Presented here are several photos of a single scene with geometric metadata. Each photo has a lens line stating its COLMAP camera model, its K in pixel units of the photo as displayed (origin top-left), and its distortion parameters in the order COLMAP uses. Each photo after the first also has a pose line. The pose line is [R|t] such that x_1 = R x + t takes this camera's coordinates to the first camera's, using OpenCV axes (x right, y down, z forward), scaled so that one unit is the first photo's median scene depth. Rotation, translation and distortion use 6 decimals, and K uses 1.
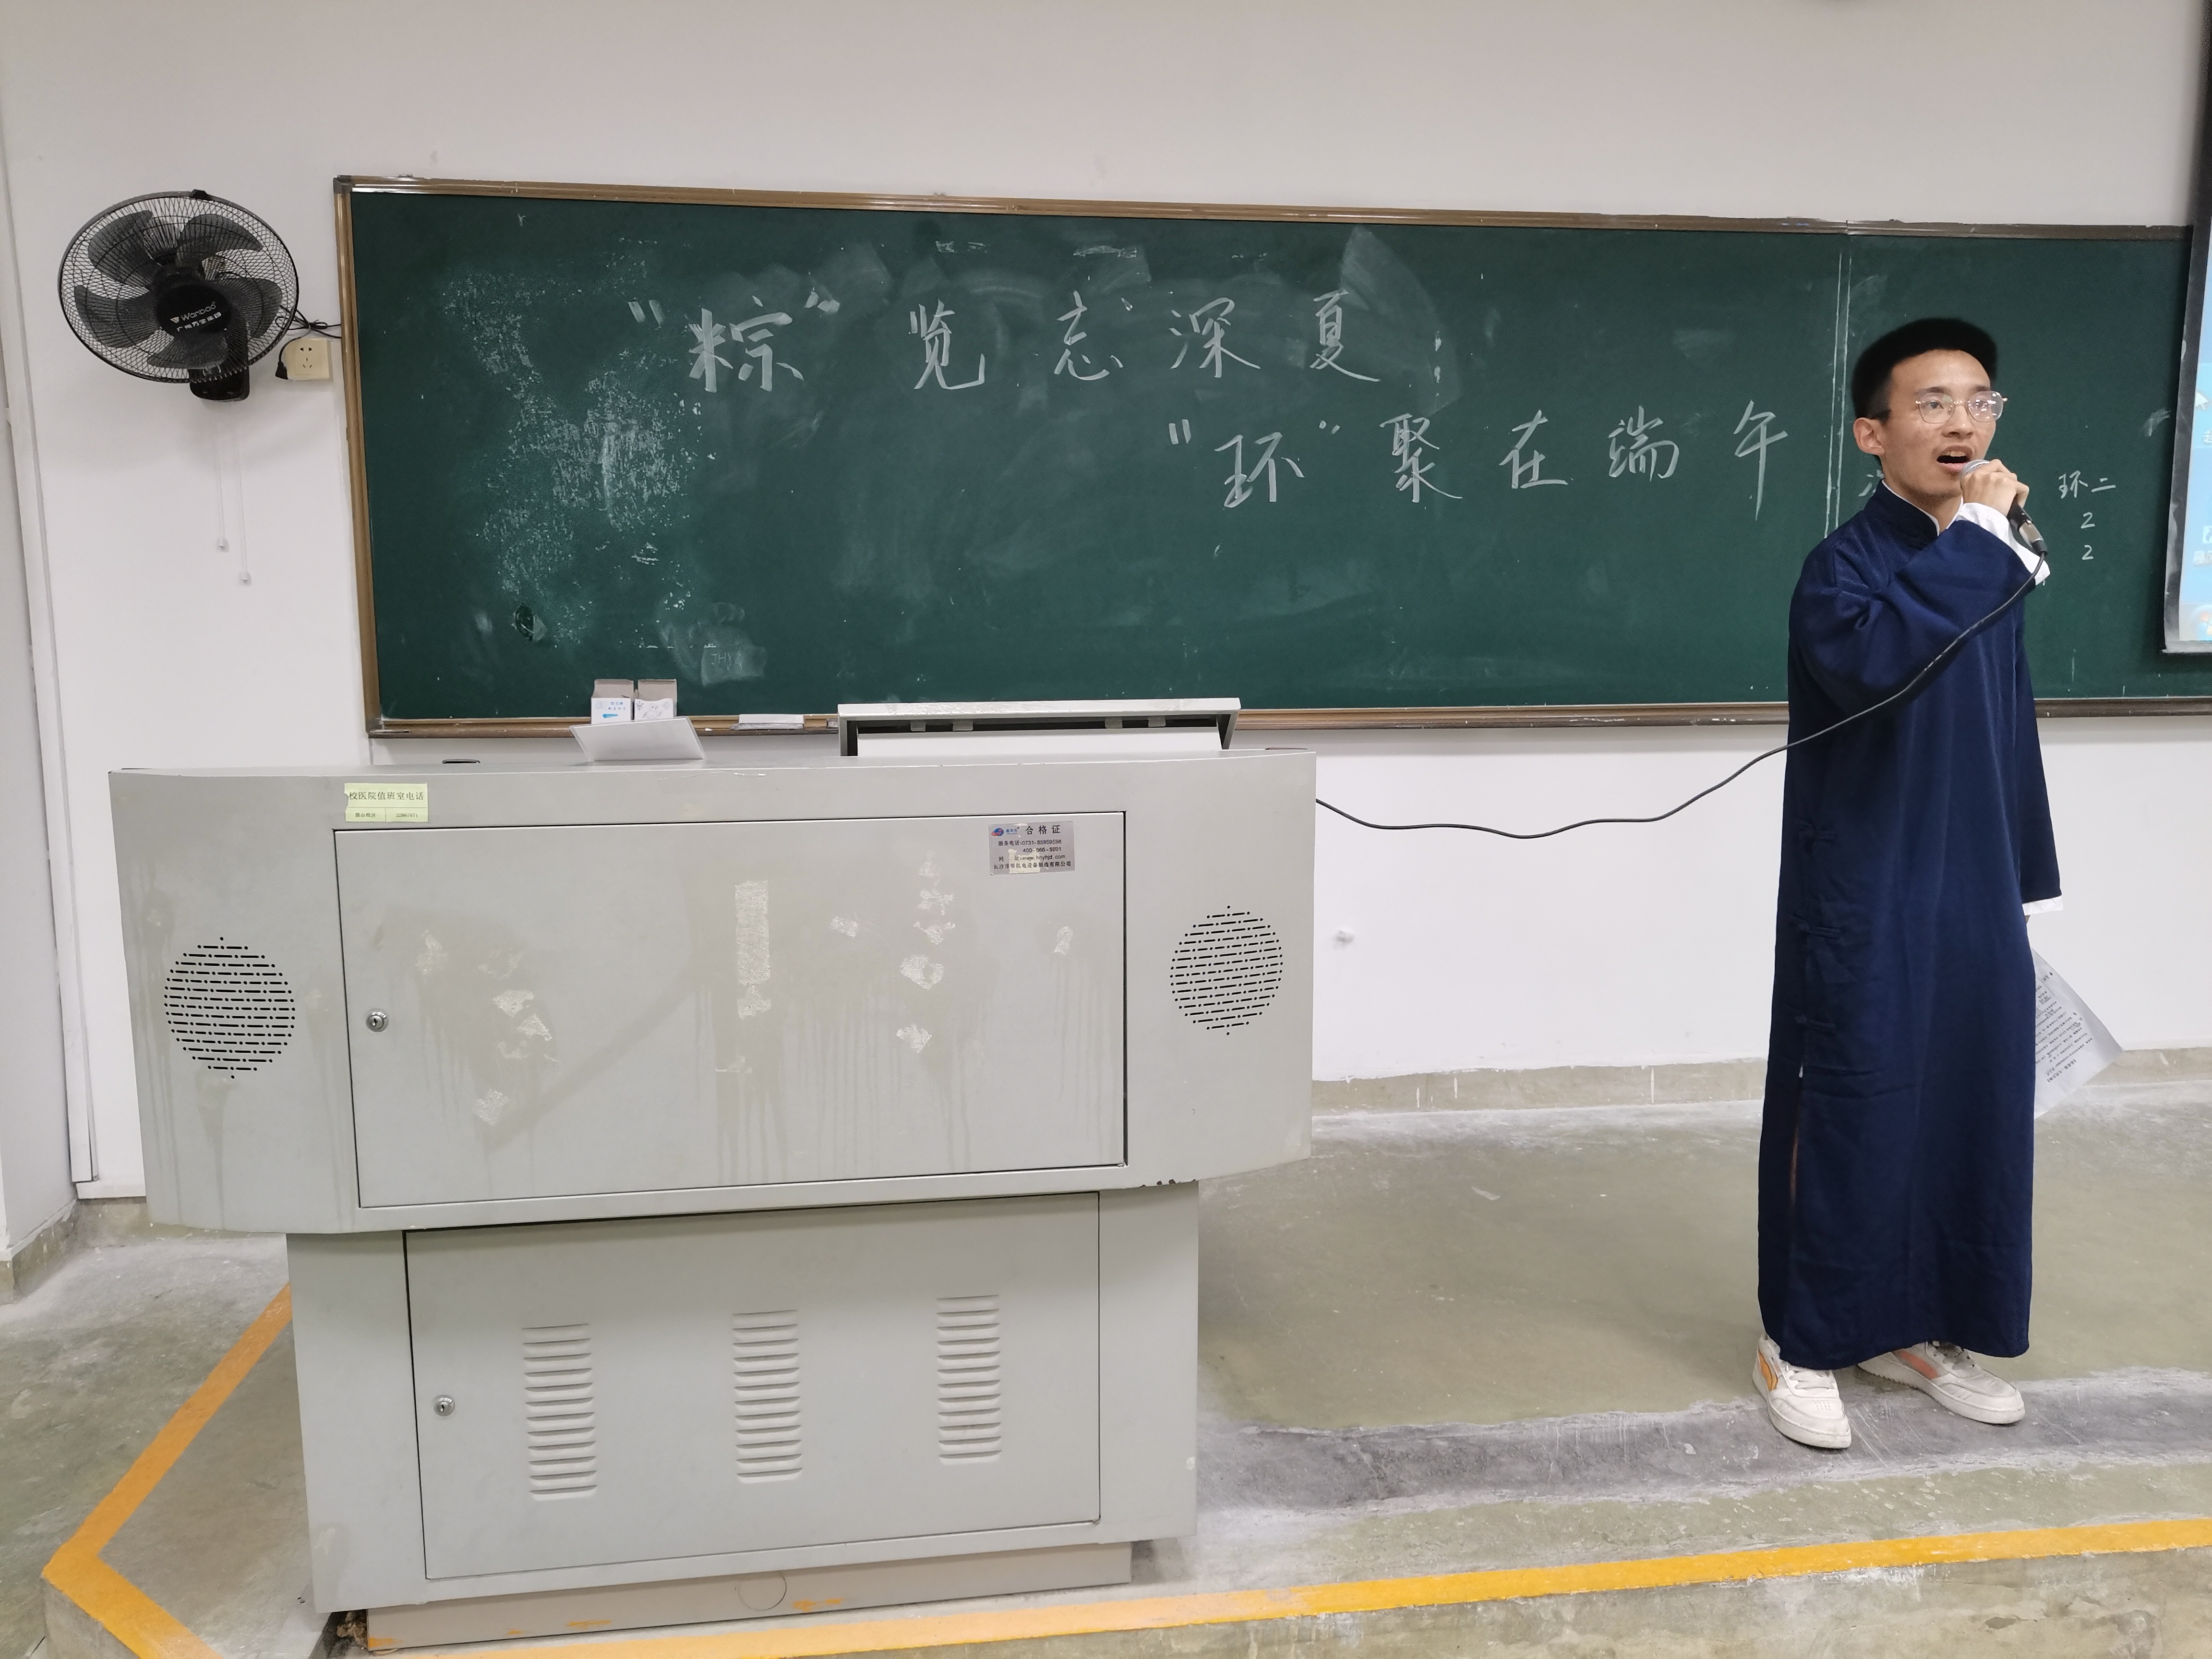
lens RADIAL K [[1665.3, 0, 1106.0], [0, 1665.3, 829.5], [0, 0, 1]] dist [0.049196, -0.080581]
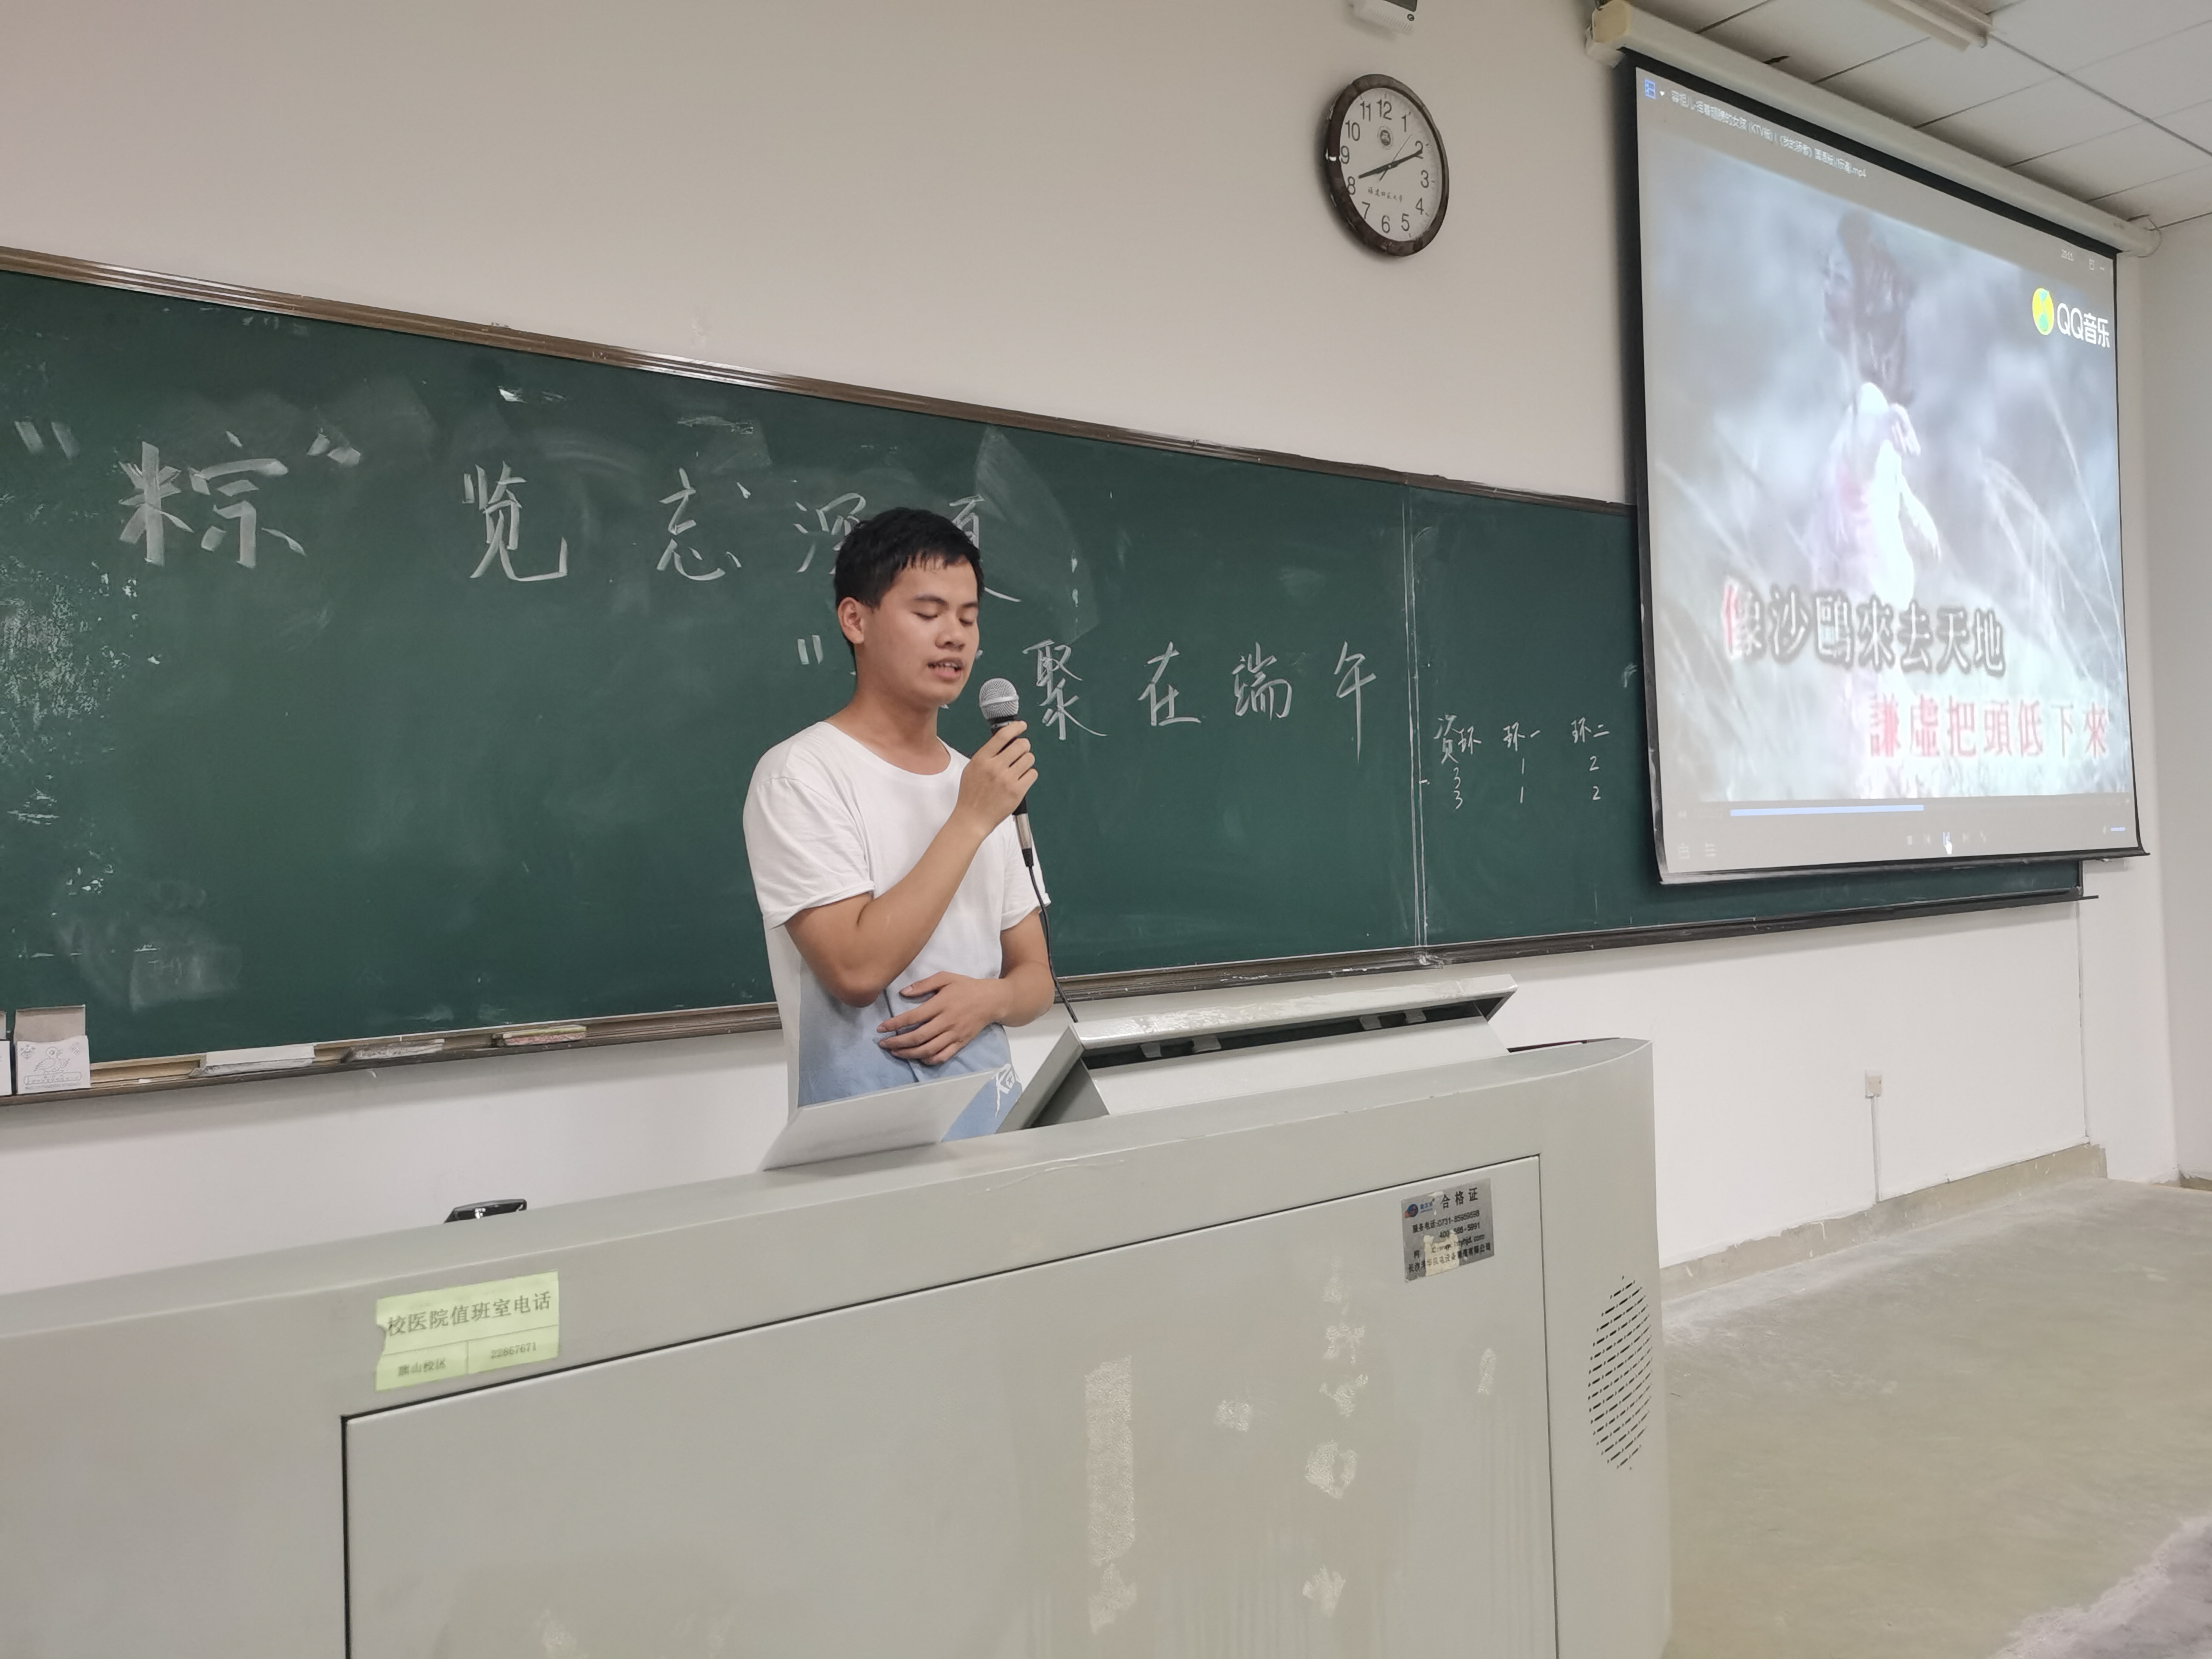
lens RADIAL K [[1706.1, 0, 1106.0], [0, 1706.1, 829.5], [0, 0, 1]] dist [0.049299, -0.051112]
pose [[0.868925, -0.018240, 0.494608, -0.244566], [0.095189, 0.986824, -0.130836, -0.033876], [-0.485705, 0.160768, 0.859212, 0.249119]]
